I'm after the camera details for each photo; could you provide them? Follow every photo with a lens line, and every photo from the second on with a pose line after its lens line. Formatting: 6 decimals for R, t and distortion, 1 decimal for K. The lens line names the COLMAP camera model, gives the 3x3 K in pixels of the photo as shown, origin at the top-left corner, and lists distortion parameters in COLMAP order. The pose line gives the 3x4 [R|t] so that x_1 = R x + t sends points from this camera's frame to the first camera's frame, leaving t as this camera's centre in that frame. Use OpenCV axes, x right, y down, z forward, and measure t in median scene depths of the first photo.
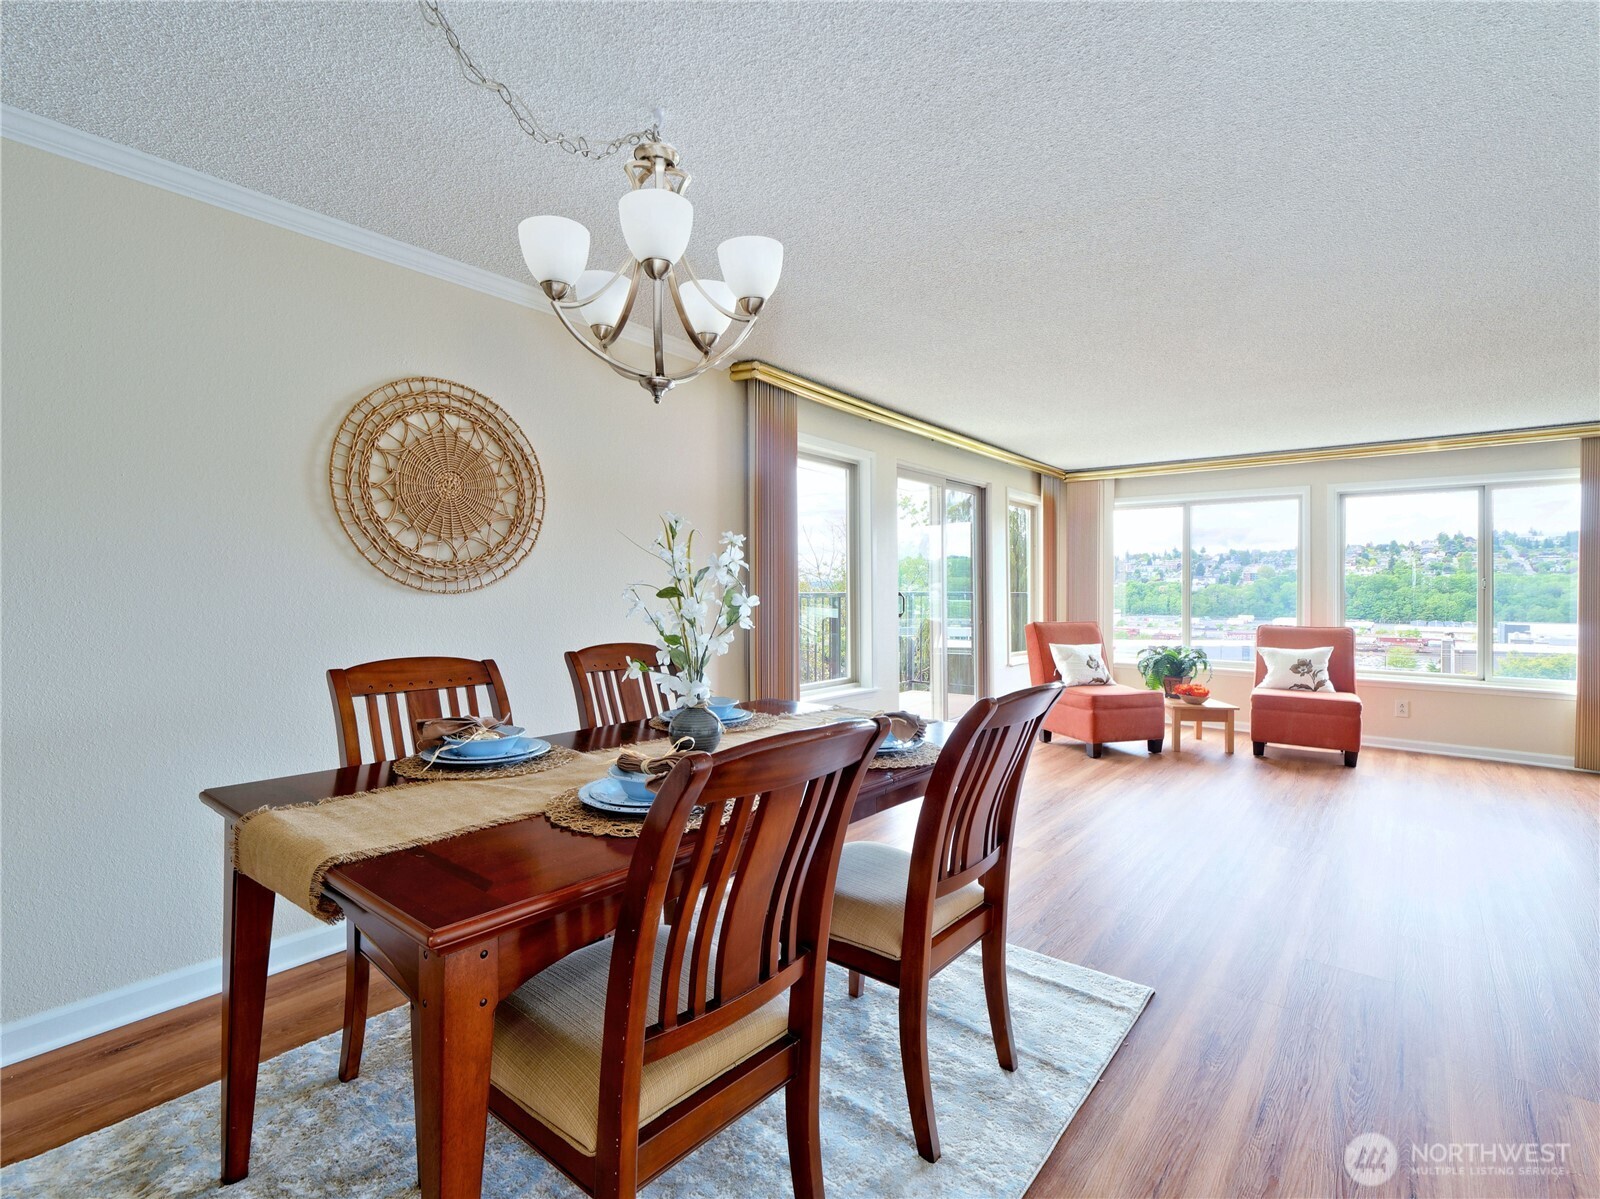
lens RADIAL K [[757.8, 0, 800.0], [0, 757.8, 599.5], [0, 0, 1]] dist [-0.000841, -0.000205]
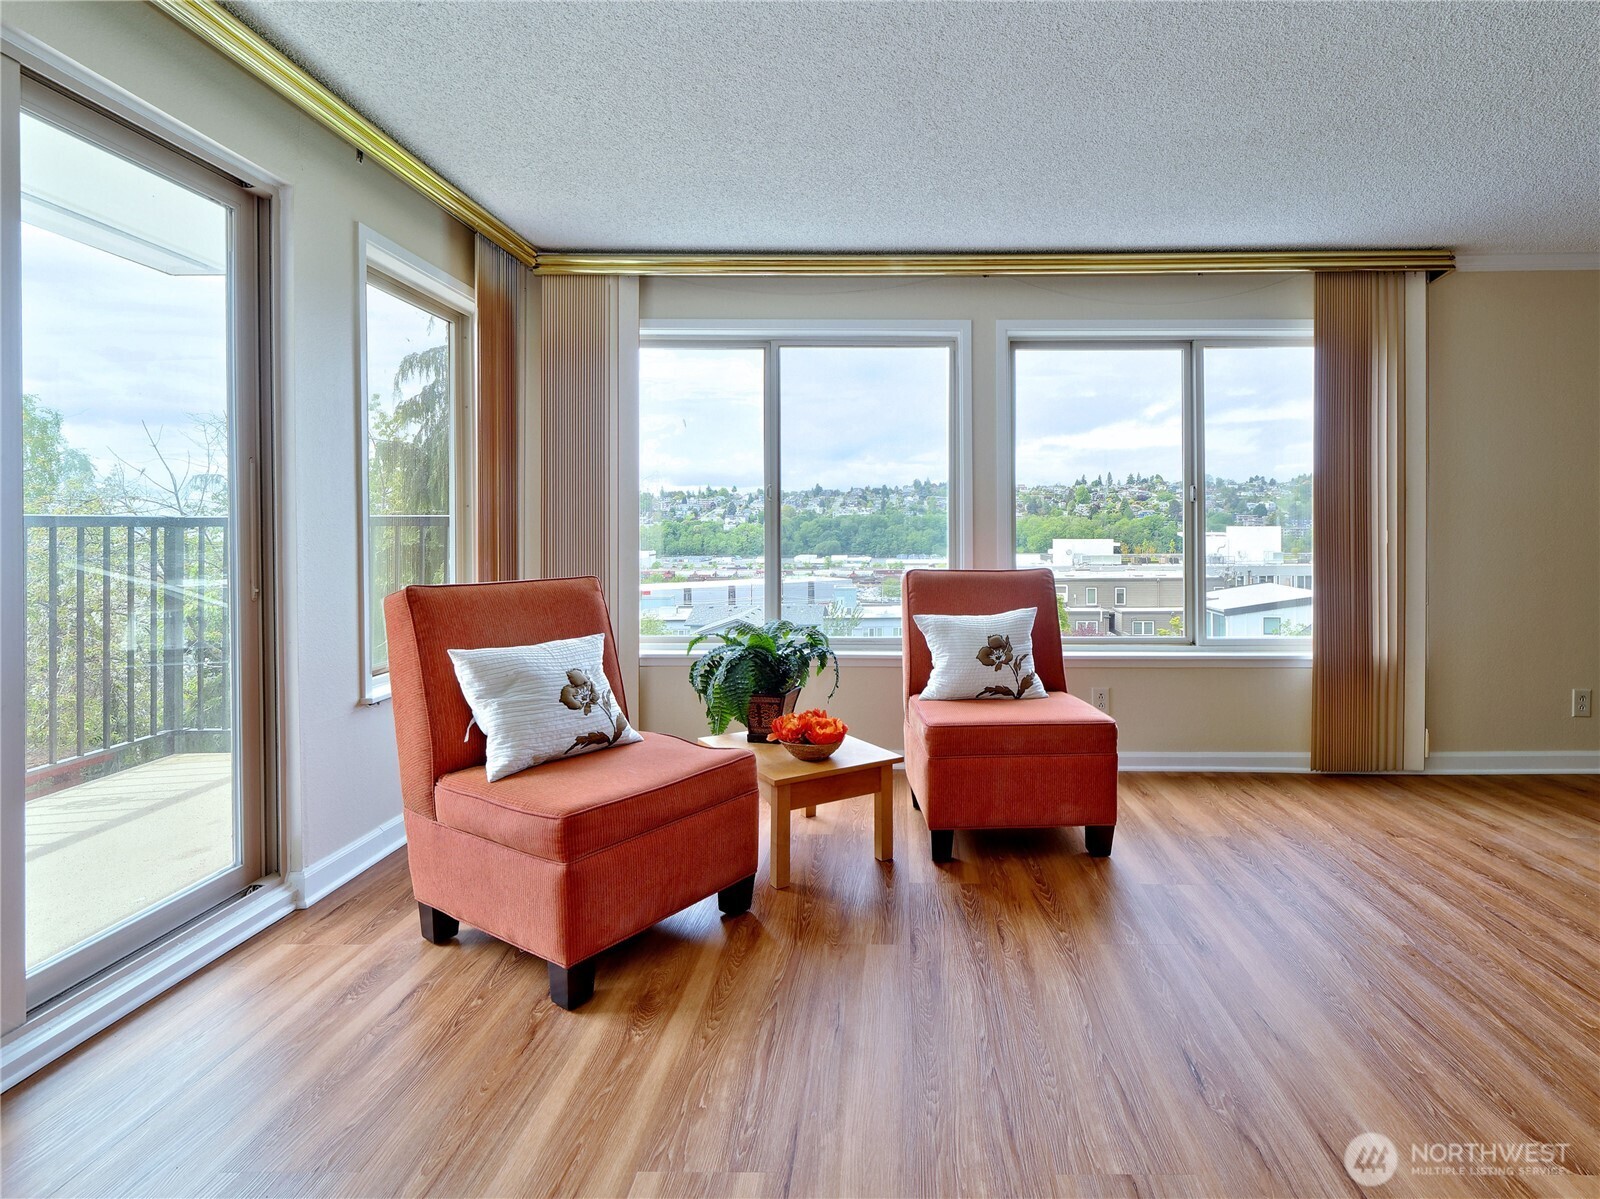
lens RADIAL K [[792.4, 0, 881.1], [0, 792.4, 514.3], [0, 0, 1]] dist [-0.021715, -0.000113]
pose [[0.779095, 0.006155, 0.626875, 0.253447], [0.015683, 0.999448, -0.029303, 0.010955], [-0.626709, 0.032661, 0.778568, 0.591024]]
